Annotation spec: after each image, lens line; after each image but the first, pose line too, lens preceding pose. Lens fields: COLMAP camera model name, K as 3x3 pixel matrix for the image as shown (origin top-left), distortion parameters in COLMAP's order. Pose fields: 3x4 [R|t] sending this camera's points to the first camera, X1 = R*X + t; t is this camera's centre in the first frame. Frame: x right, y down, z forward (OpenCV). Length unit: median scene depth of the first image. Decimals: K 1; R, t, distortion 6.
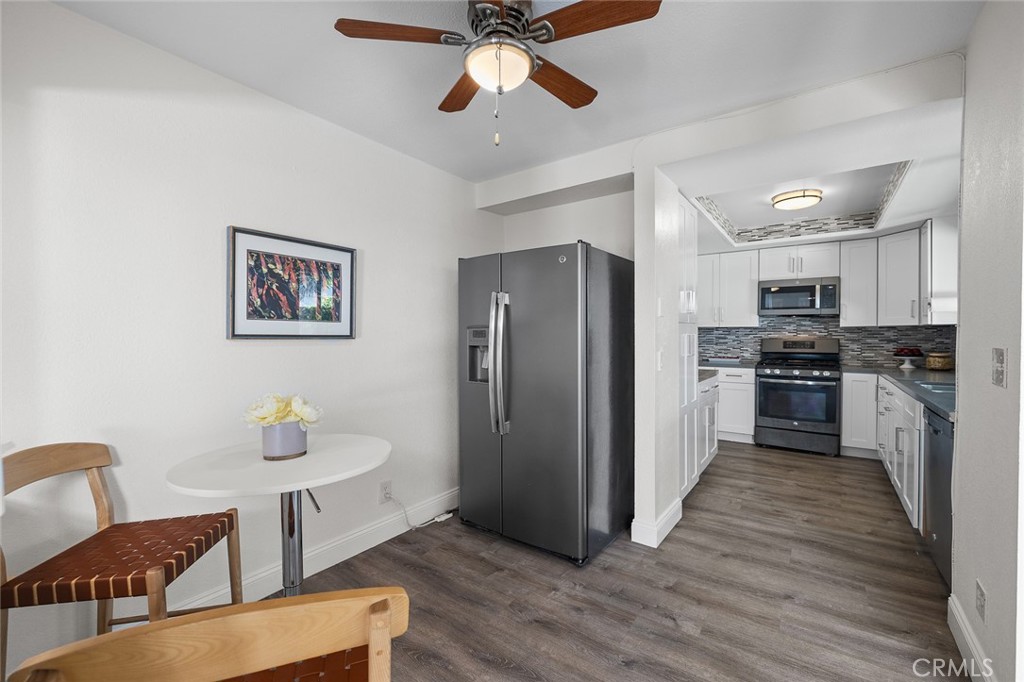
lens RADIAL K [[427.0, 0, 517.3], [0, 427.0, 341.5], [0, 0, 1]] dist [0.002815, -0.001213]
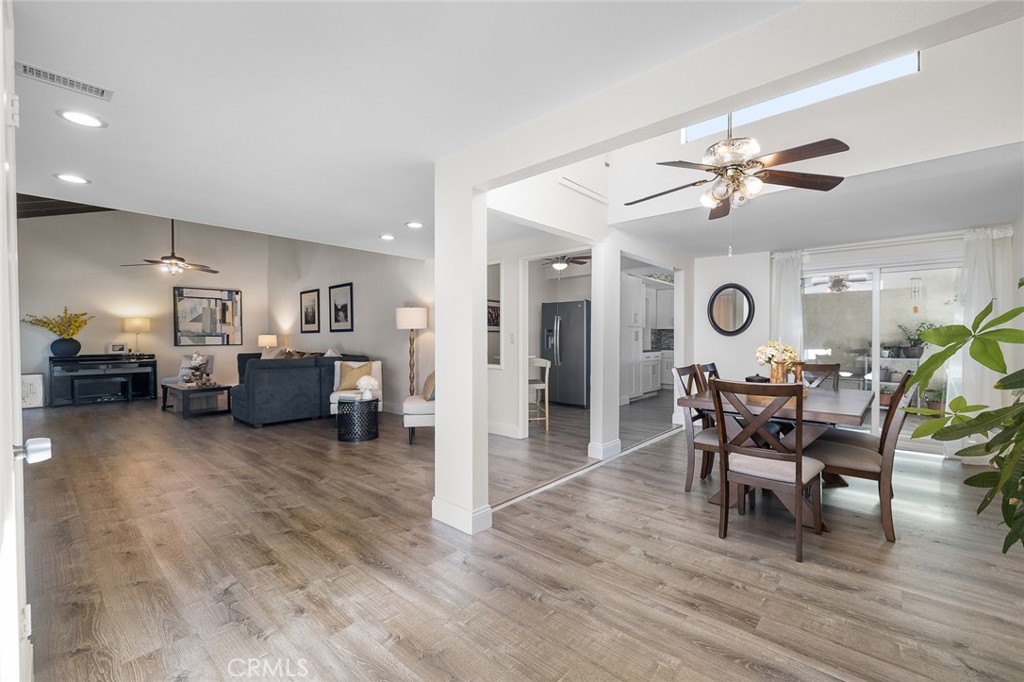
lens RADIAL K [[427.0, 0, 514.5], [0, 427.0, 342.5], [0, 0, 1]] dist [0.002815, -0.001213]
pose [[0.994749, 0.001383, -0.102331, -0.030818], [-0.002043, 0.999978, -0.006349, 0.063618], [0.102320, 0.006525, 0.994730, -1.487190]]
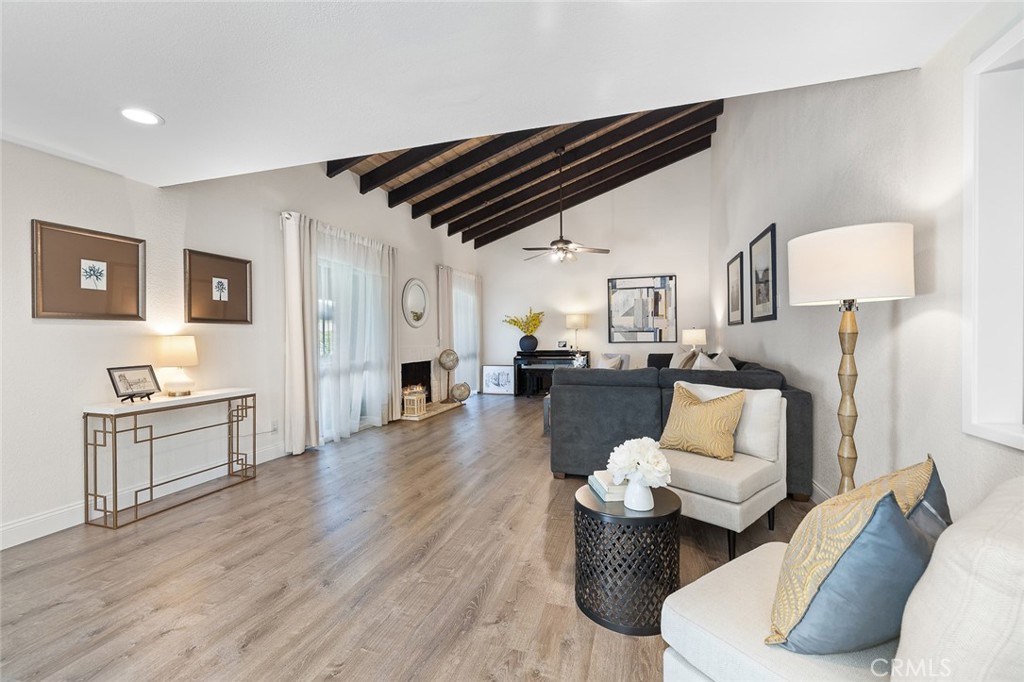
lens RADIAL K [[427.0, 0, 516.2], [0, 427.0, 340.7], [0, 0, 1]] dist [0.002815, -0.001213]
pose [[0.322375, 0.009345, -0.946566, -0.260743], [-0.007881, 0.999943, 0.007188, 0.045705], [0.946579, 0.005143, 0.322430, -0.301979]]
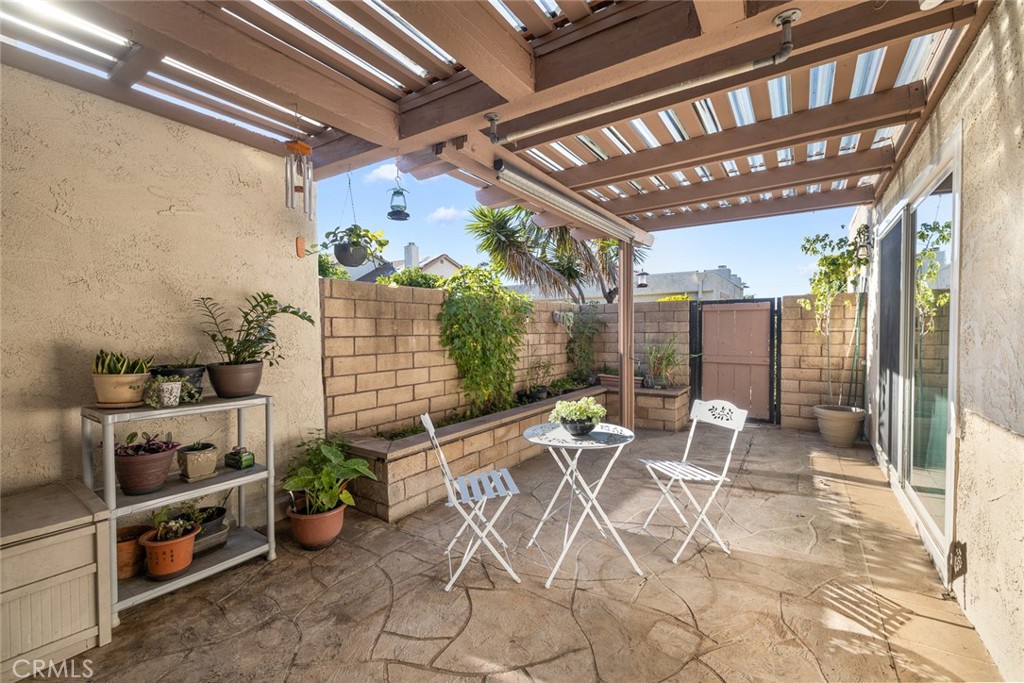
lens RADIAL K [[427.0, 0, 516.2], [0, 427.0, 342.1], [0, 0, 1]] dist [0.002815, -0.001213]
pose [[-0.032453, -0.023426, 0.999199, 1.038307], [0.025398, 0.999383, 0.024255, 0.023454], [-0.999150, 0.026165, -0.031838, 0.483002]]
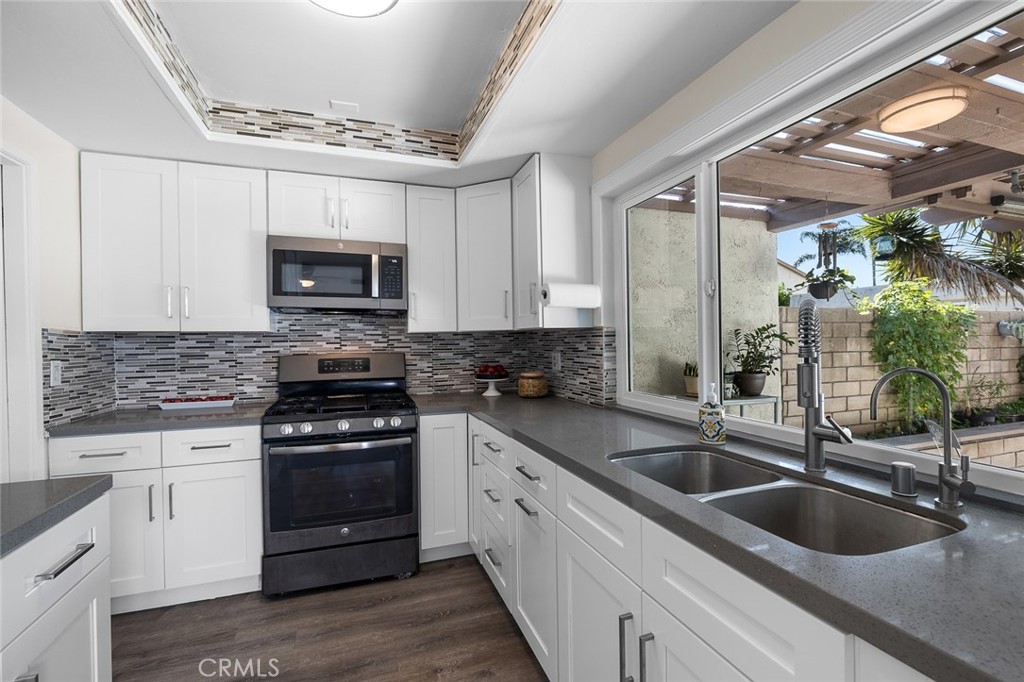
lens RADIAL K [[449.9, 0, 512.9], [0, 449.9, 342.4], [0, 0, 1]] dist [-0.008675, 0.001494]
pose [[0.572977, -0.008031, 0.819532, 0.500758], [0.025156, 0.999653, -0.007792, -0.018555], [-0.819185, 0.025081, 0.572980, 0.793873]]
